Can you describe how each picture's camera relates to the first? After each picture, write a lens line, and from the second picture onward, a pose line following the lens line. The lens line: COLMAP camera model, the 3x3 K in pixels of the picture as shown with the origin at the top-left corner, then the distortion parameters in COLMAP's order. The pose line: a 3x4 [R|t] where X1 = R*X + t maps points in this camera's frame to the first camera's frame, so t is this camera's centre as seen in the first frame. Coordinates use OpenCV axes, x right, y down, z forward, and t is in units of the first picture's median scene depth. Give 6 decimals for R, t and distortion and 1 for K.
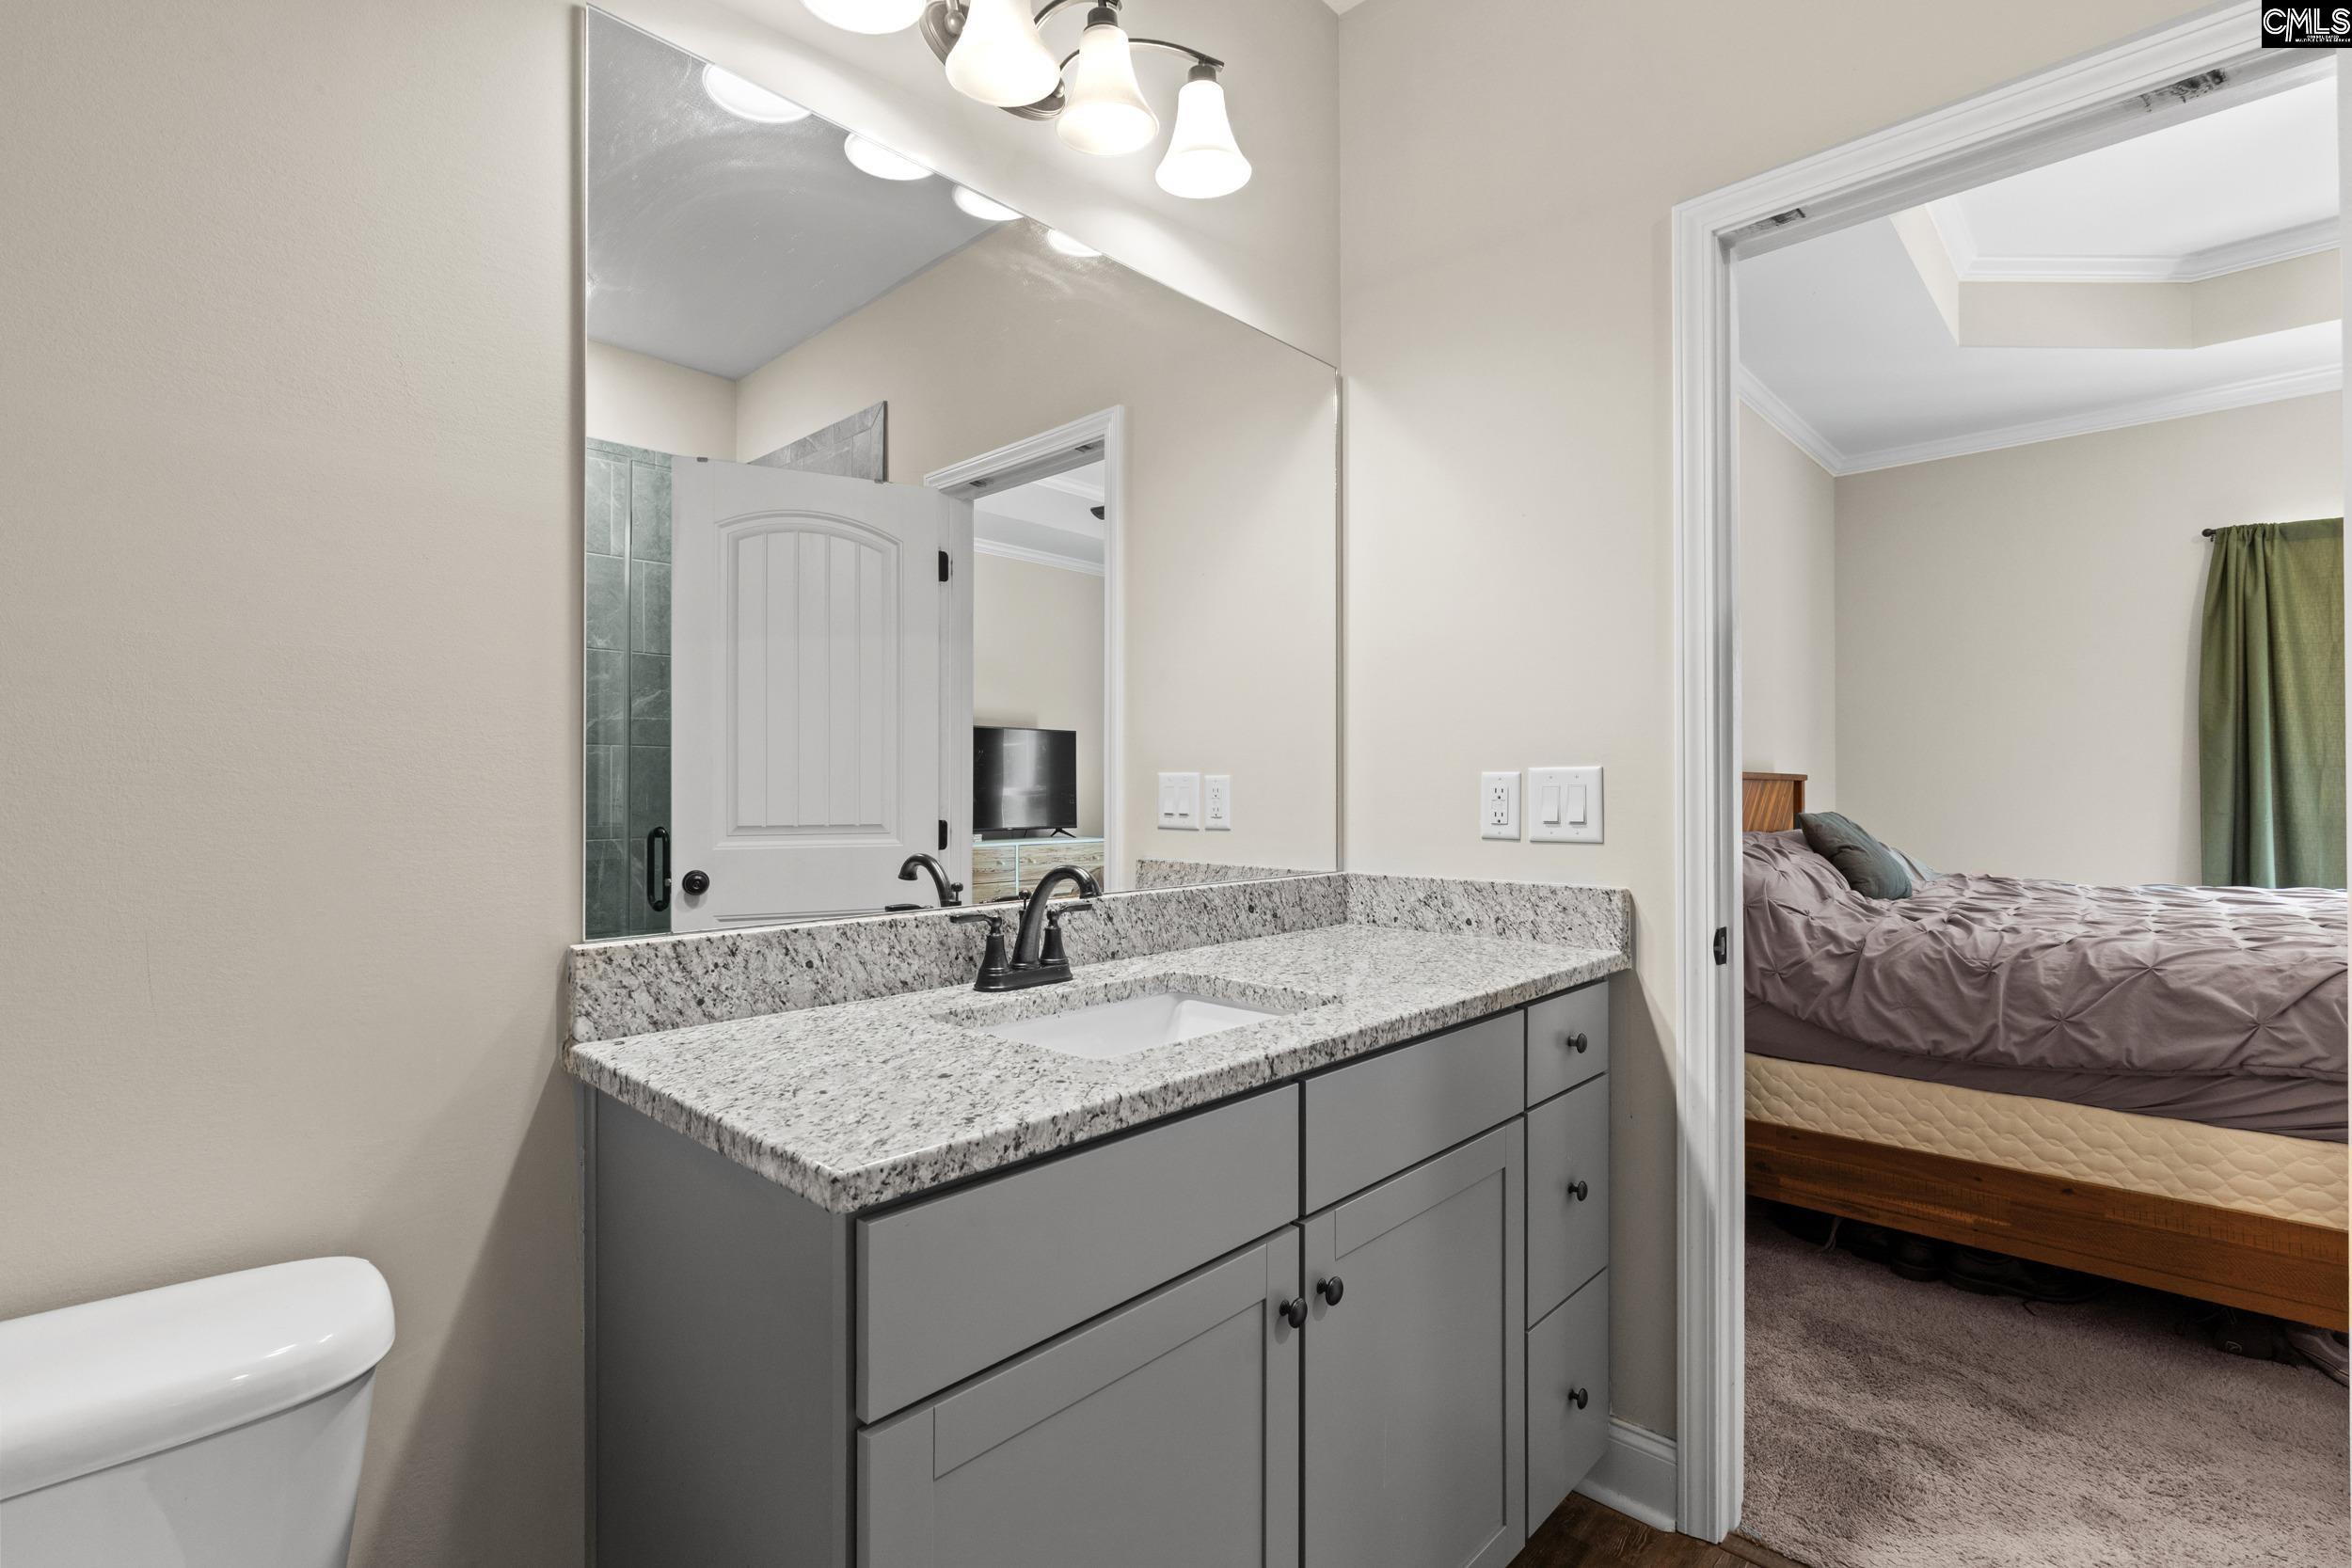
lens RADIAL K [[1096.5, 0, 1157.3], [0, 1096.5, 763.6], [0, 0, 1]] dist [-0.011105, 0.001763]
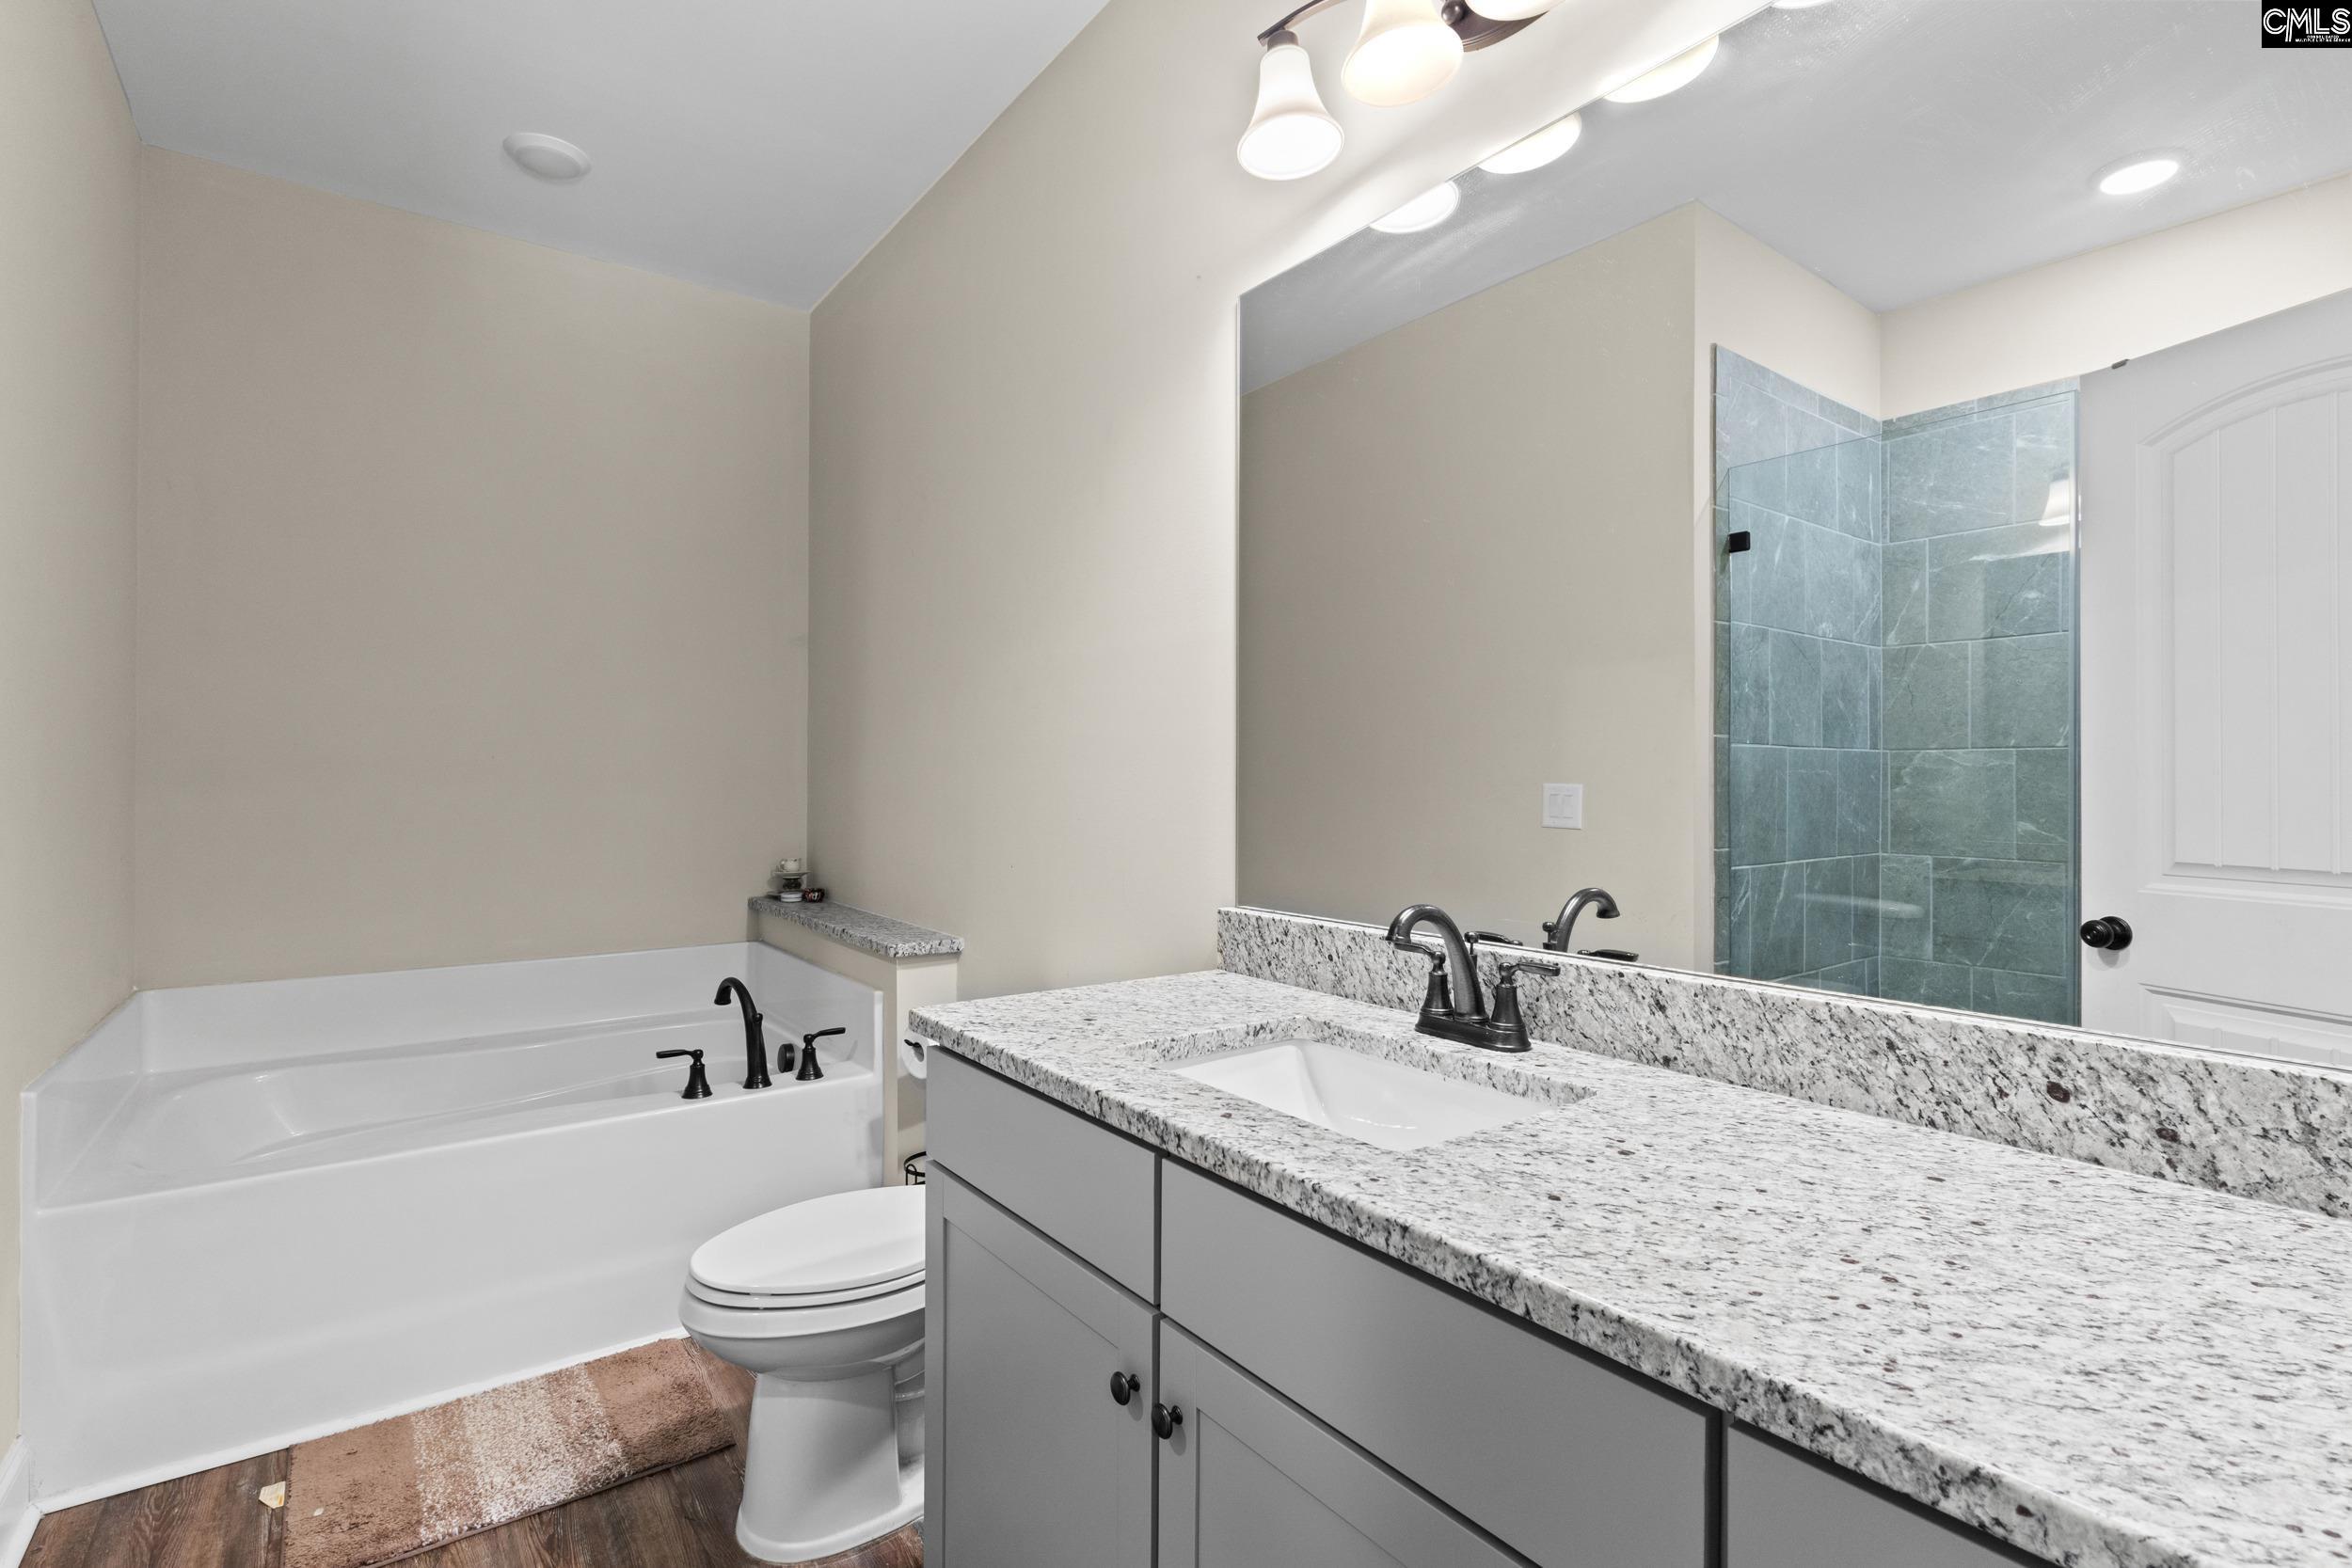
lens RADIAL K [[1096.5, 0, 1162.8], [0, 1096.5, 763.9], [0, 0, 1]] dist [-0.011105, 0.001763]
pose [[-0.179533, -0.017314, -0.983599, 0.893008], [0.017702, 0.999626, -0.020827, -0.005914], [0.983593, -0.021151, -0.179160, 1.038812]]
